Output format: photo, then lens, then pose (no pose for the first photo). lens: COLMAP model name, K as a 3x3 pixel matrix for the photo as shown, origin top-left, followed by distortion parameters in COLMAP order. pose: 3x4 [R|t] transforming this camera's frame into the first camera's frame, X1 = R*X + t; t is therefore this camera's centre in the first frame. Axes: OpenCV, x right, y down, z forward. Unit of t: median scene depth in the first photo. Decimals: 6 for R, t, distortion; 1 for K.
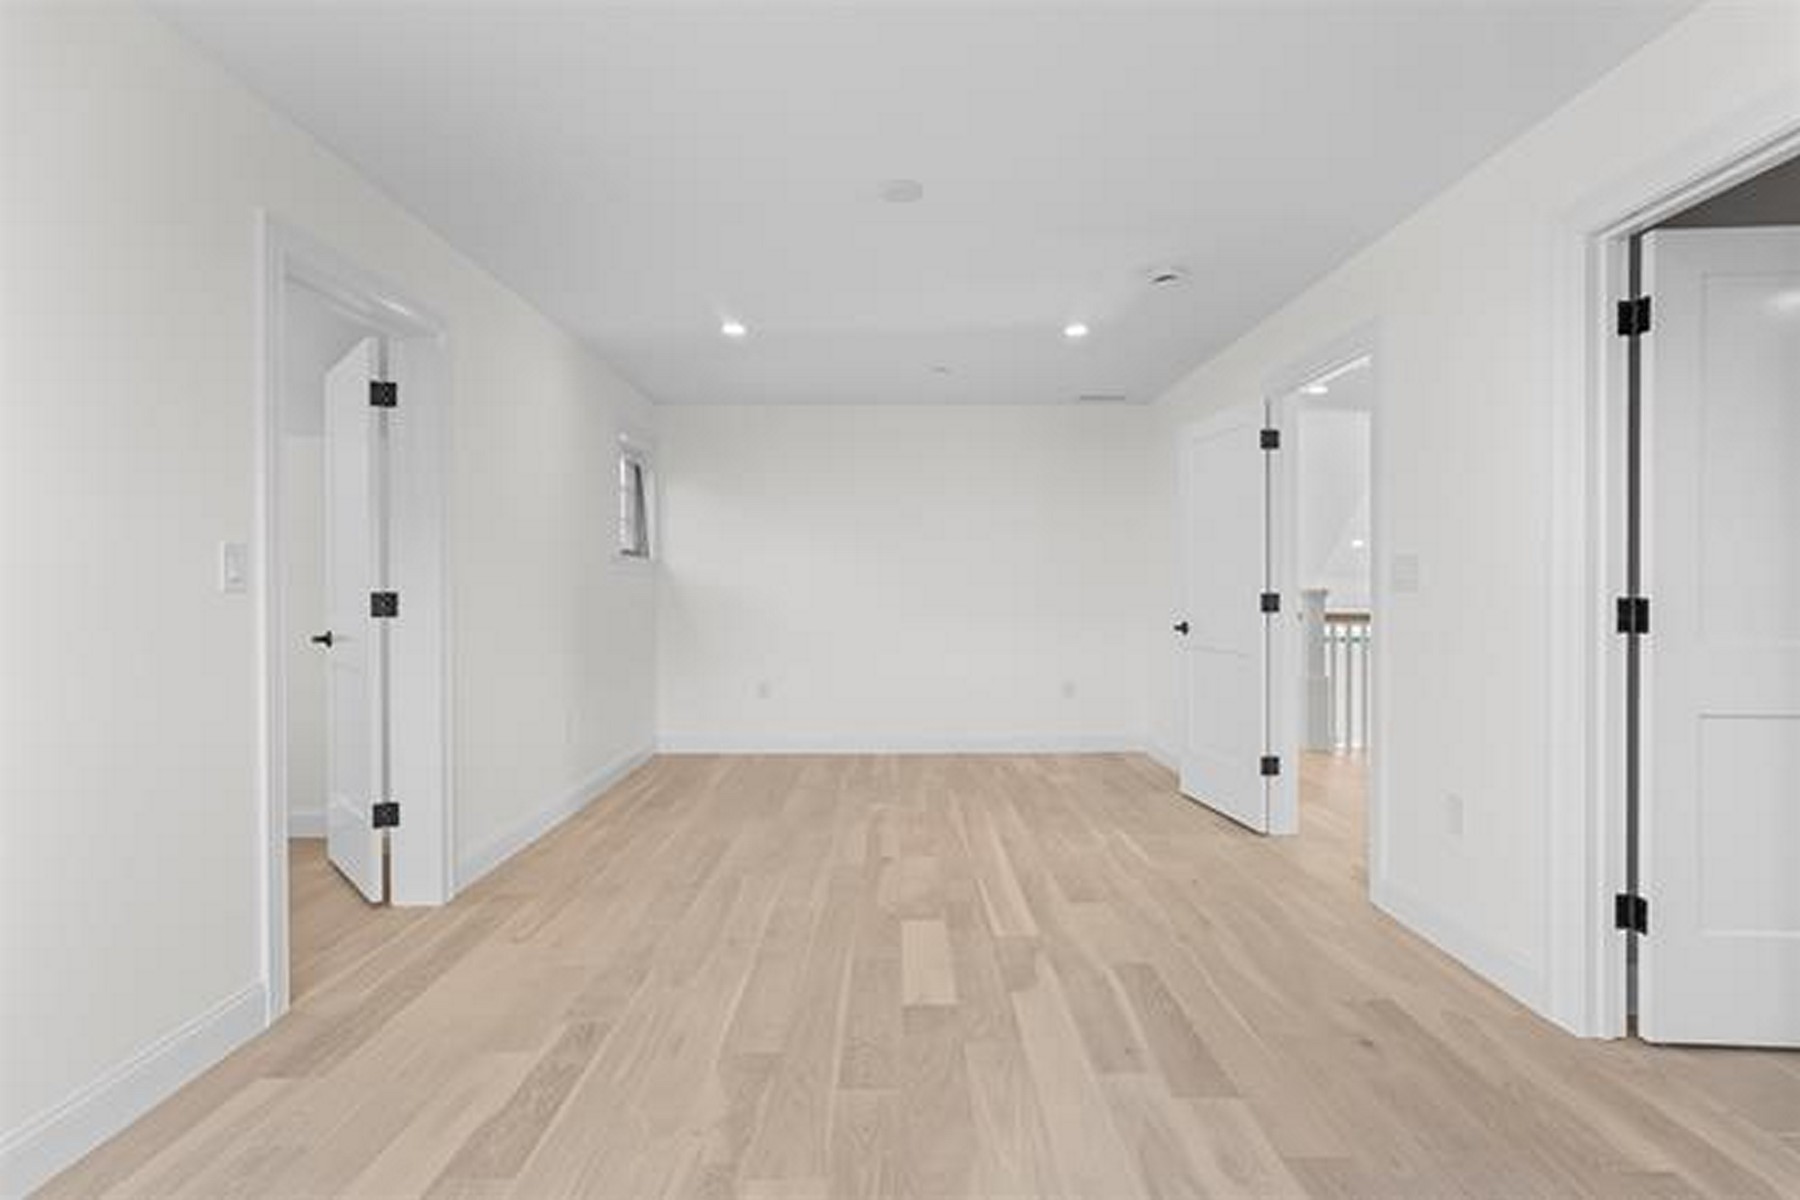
lens RADIAL K [[847.5, 0, 901.1], [0, 847.5, 598.2], [0, 0, 1]] dist [-0.008747, 0.001896]
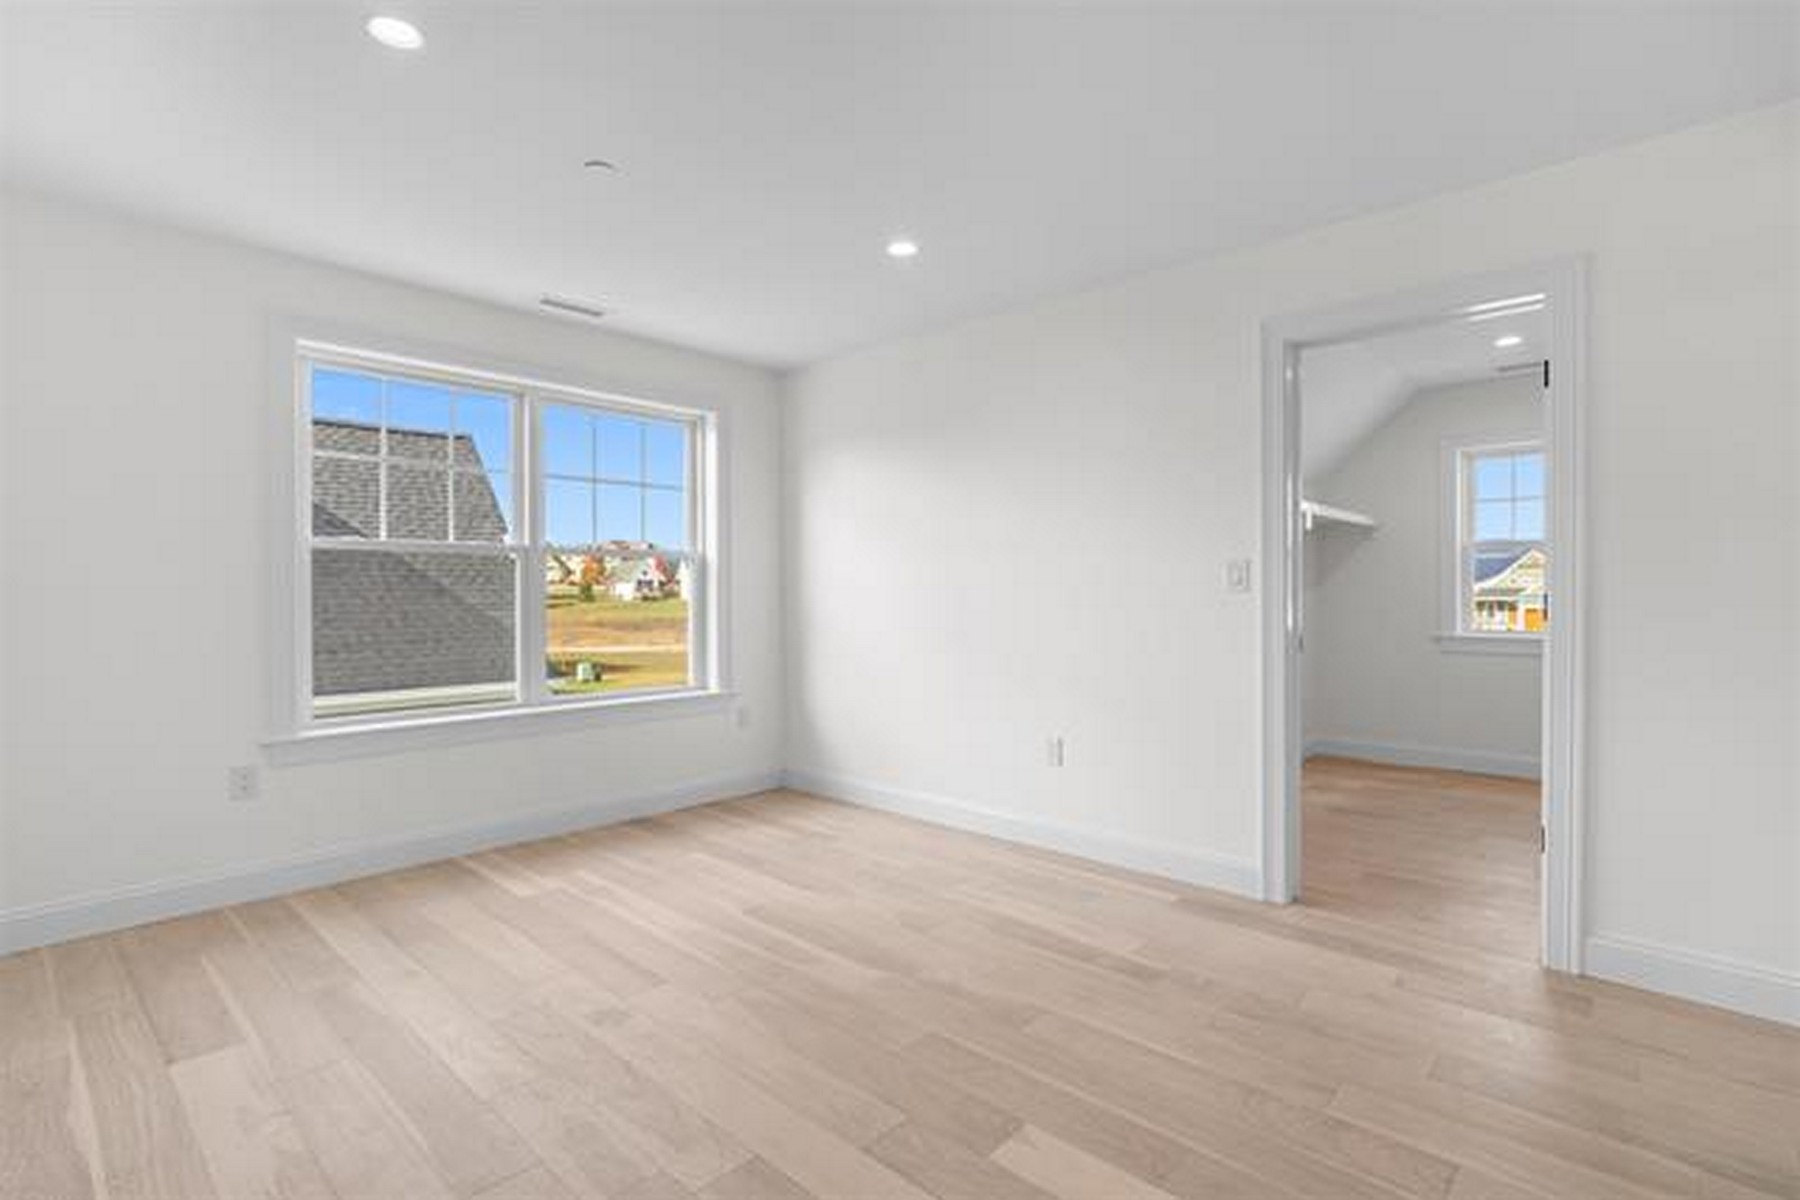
lens RADIAL K [[847.5, 0, 898.1], [0, 847.5, 610.0], [0, 0, 1]] dist [-0.008747, 0.001896]
pose [[-0.710553, 0.011353, -0.703552, 0.710127], [0.006605, 0.999933, 0.009465, 0.004255], [0.703612, 0.002078, -0.710581, 1.668327]]
